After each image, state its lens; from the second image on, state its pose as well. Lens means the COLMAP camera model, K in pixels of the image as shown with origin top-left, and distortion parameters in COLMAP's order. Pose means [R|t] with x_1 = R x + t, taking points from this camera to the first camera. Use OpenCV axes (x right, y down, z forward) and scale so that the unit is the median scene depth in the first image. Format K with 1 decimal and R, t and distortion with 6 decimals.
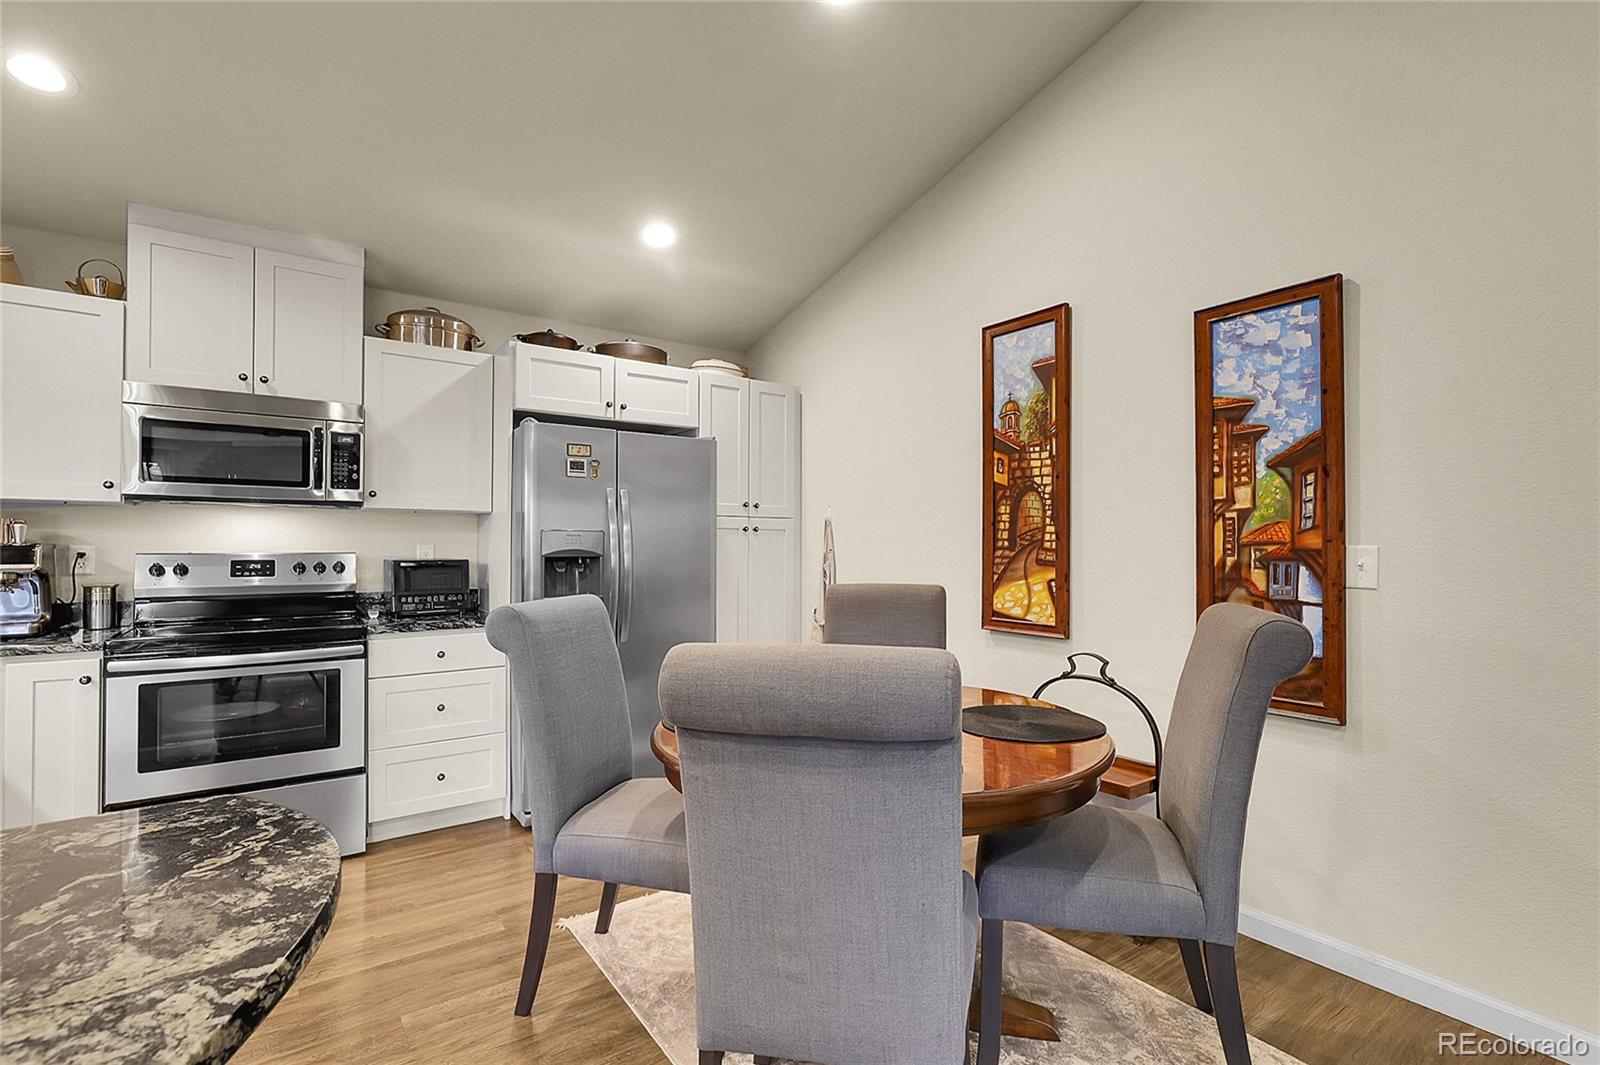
lens RADIAL K [[724.9, 0, 806.0], [0, 724.9, 541.0], [0, 0, 1]] dist [0.001245, 0.000174]
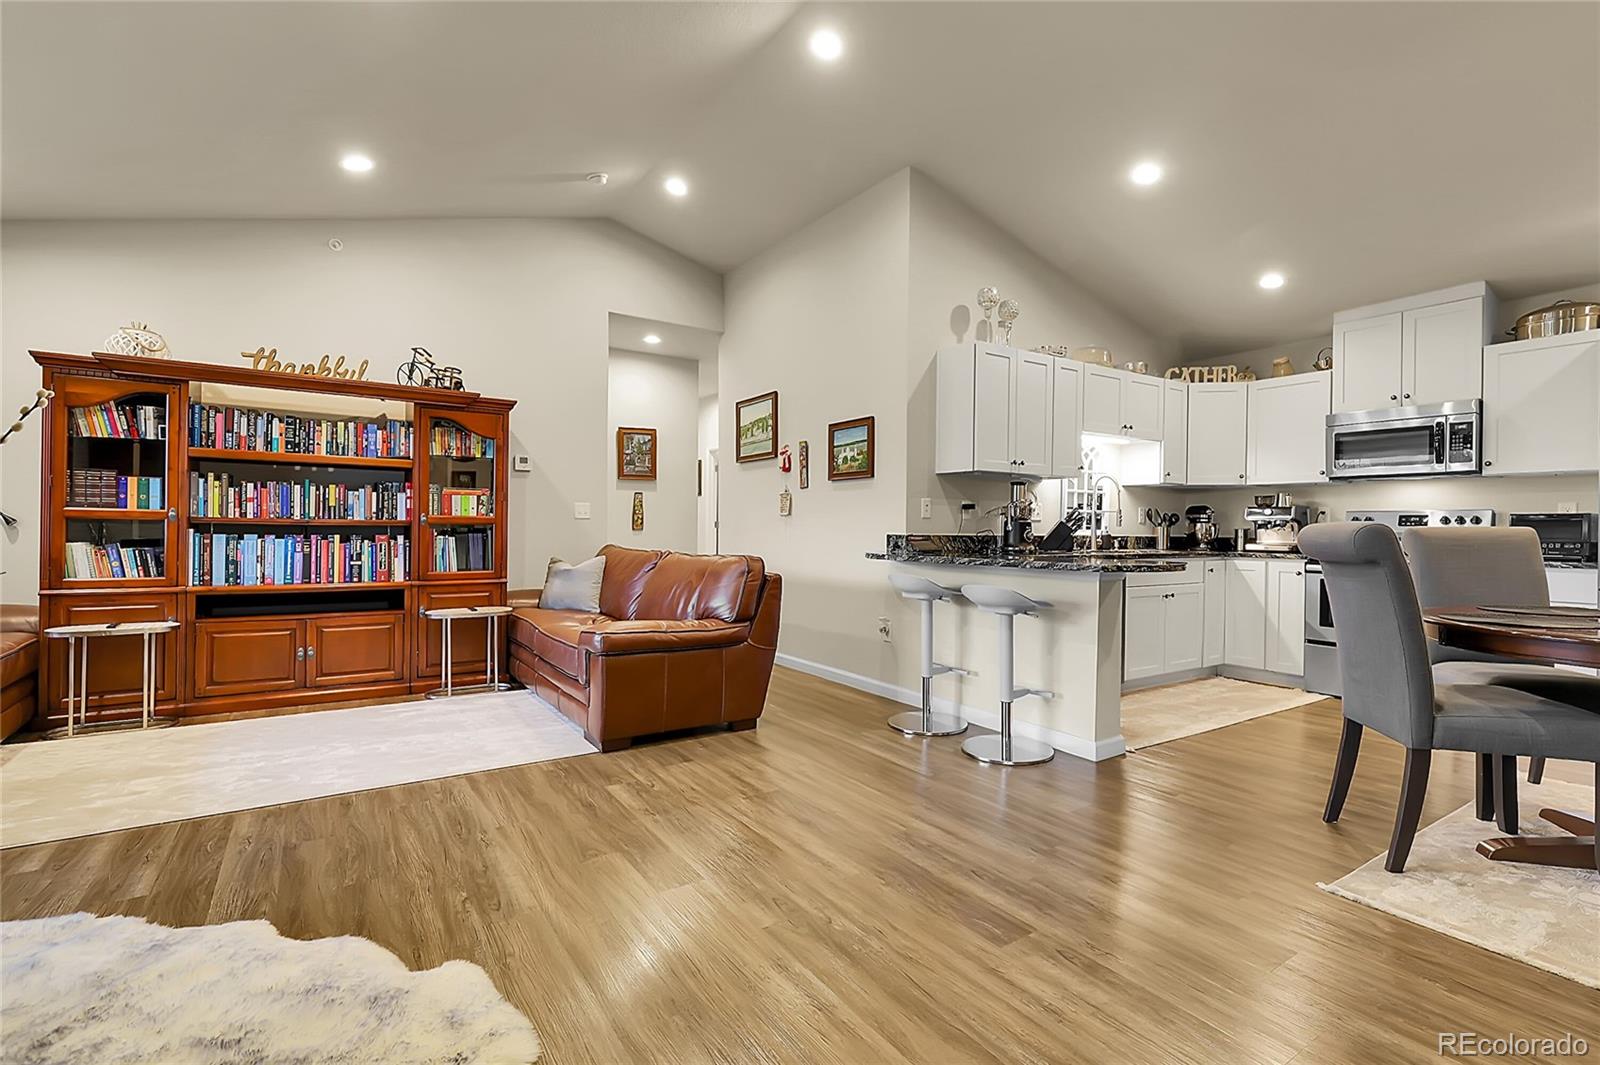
lens RADIAL K [[729.9, 0, 800.0], [0, 729.9, 532.5], [0, 0, 1]] dist [0.000819, -0.000791]
pose [[-0.048708, 0.002951, -0.998809, 0.951870], [-0.001773, 0.999994, 0.003041, 0.071355], [0.998812, 0.001919, -0.048702, -0.226269]]
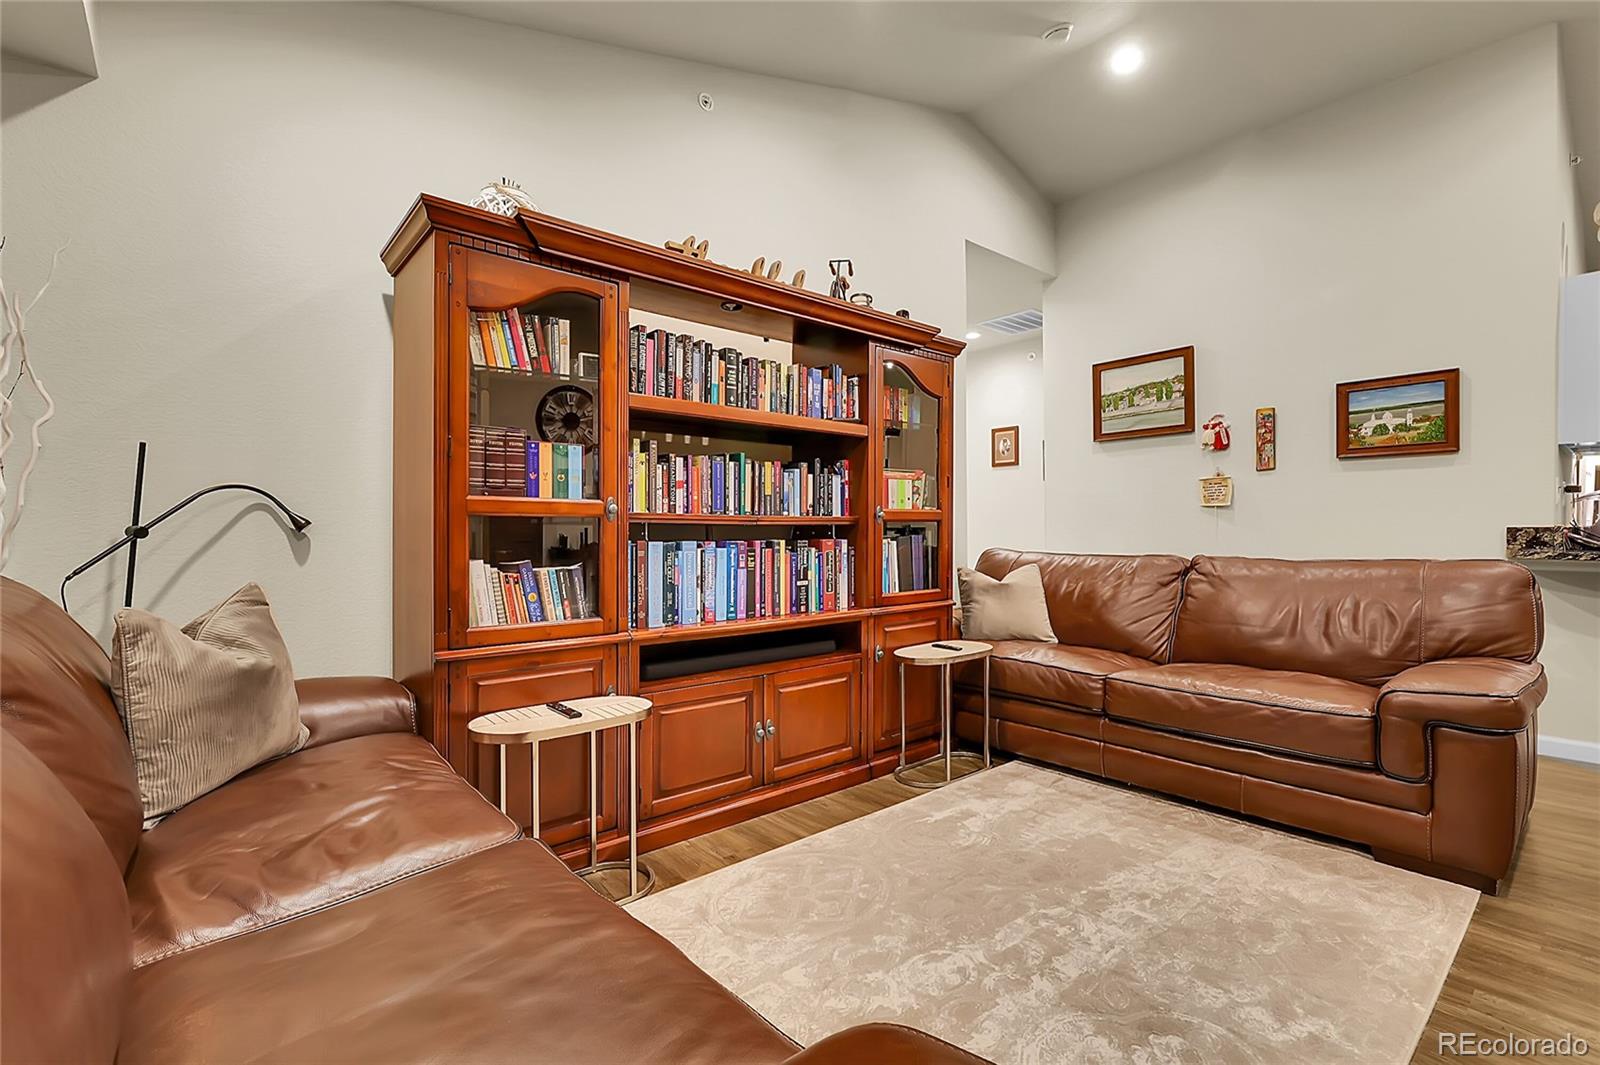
lens RADIAL K [[724.8, 0, 800.0], [0, 724.8, 532.5], [0, 0, 1]] dist [-0.001300, -0.000097]
pose [[0.072364, -0.000392, -0.997378, 0.400209], [0.013946, 0.999903, 0.000619, 0.072491], [0.997281, -0.013954, 0.072362, -1.397395]]
